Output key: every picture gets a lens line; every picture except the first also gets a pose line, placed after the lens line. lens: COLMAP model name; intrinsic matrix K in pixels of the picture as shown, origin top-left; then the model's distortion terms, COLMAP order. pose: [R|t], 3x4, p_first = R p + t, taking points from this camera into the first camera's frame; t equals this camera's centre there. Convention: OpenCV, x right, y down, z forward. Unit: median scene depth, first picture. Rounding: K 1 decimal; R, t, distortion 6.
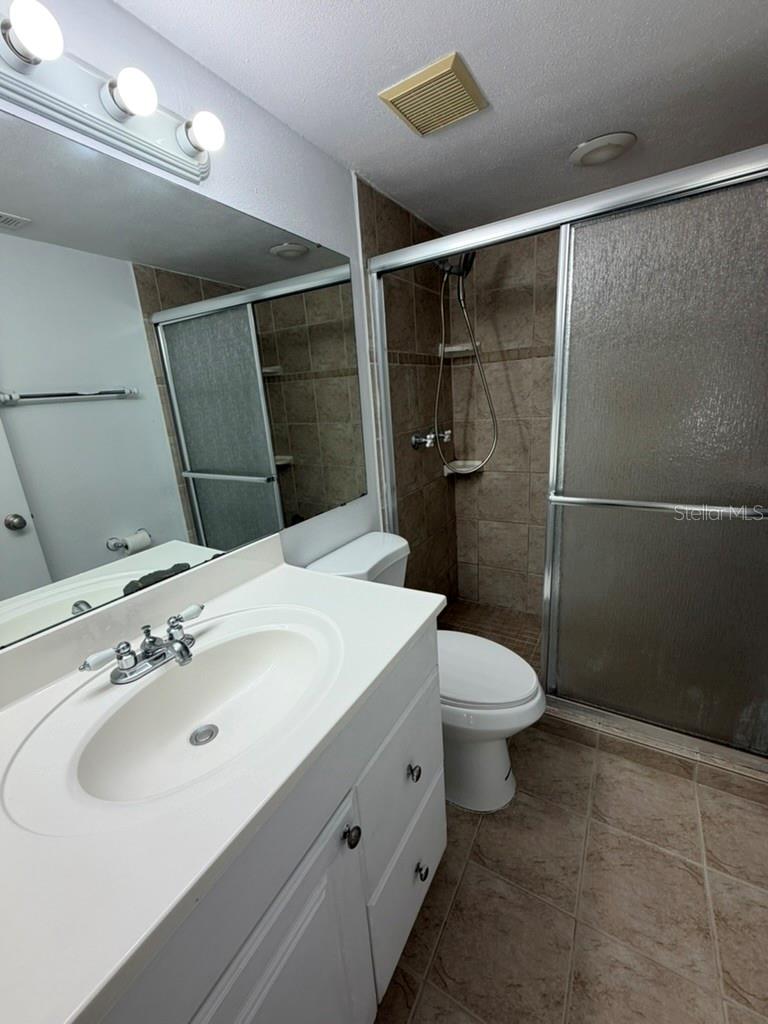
lens RADIAL K [[408.7, 0, 384.1], [0, 408.7, 509.6], [0, 0, 1]] dist [-0.000124, 0.000145]
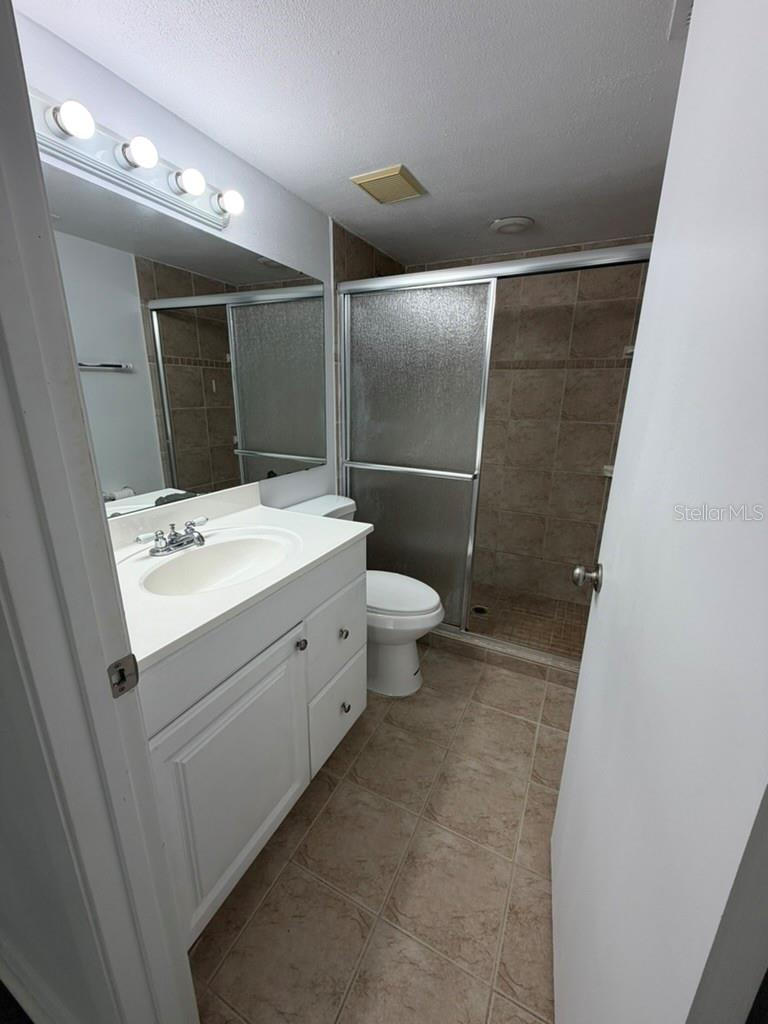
lens RADIAL K [[408.7, 0, 384.1], [0, 408.7, 509.6], [0, 0, 1]] dist [-0.000124, 0.000145]
pose [[0.993817, 0.061386, 0.092521, 0.033661], [-0.061965, 0.998073, 0.003389, 0.103218], [-0.092134, -0.009101, 0.995705, -0.344365]]
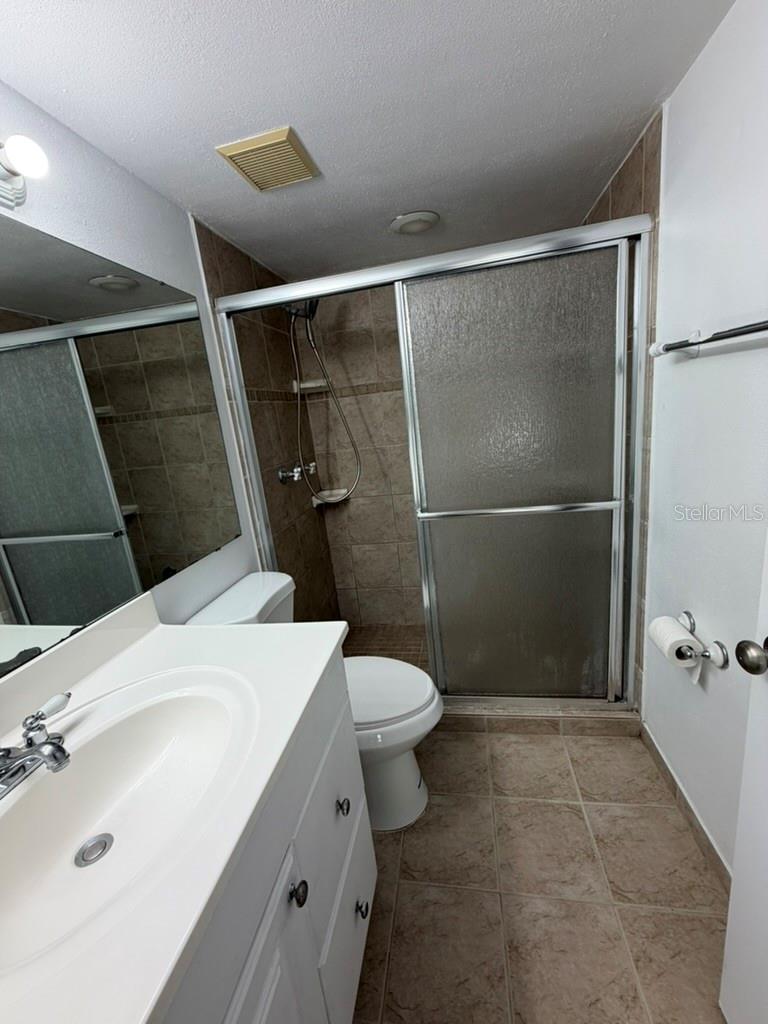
lens RADIAL K [[408.7, 0, 384.1], [0, 408.7, 509.6], [0, 0, 1]] dist [-0.000124, 0.000145]
pose [[0.933963, -0.115925, 0.338044, -0.053758], [0.140660, 0.988818, -0.049528, -0.002136], [-0.328523, 0.093806, 0.939826, -0.017814]]
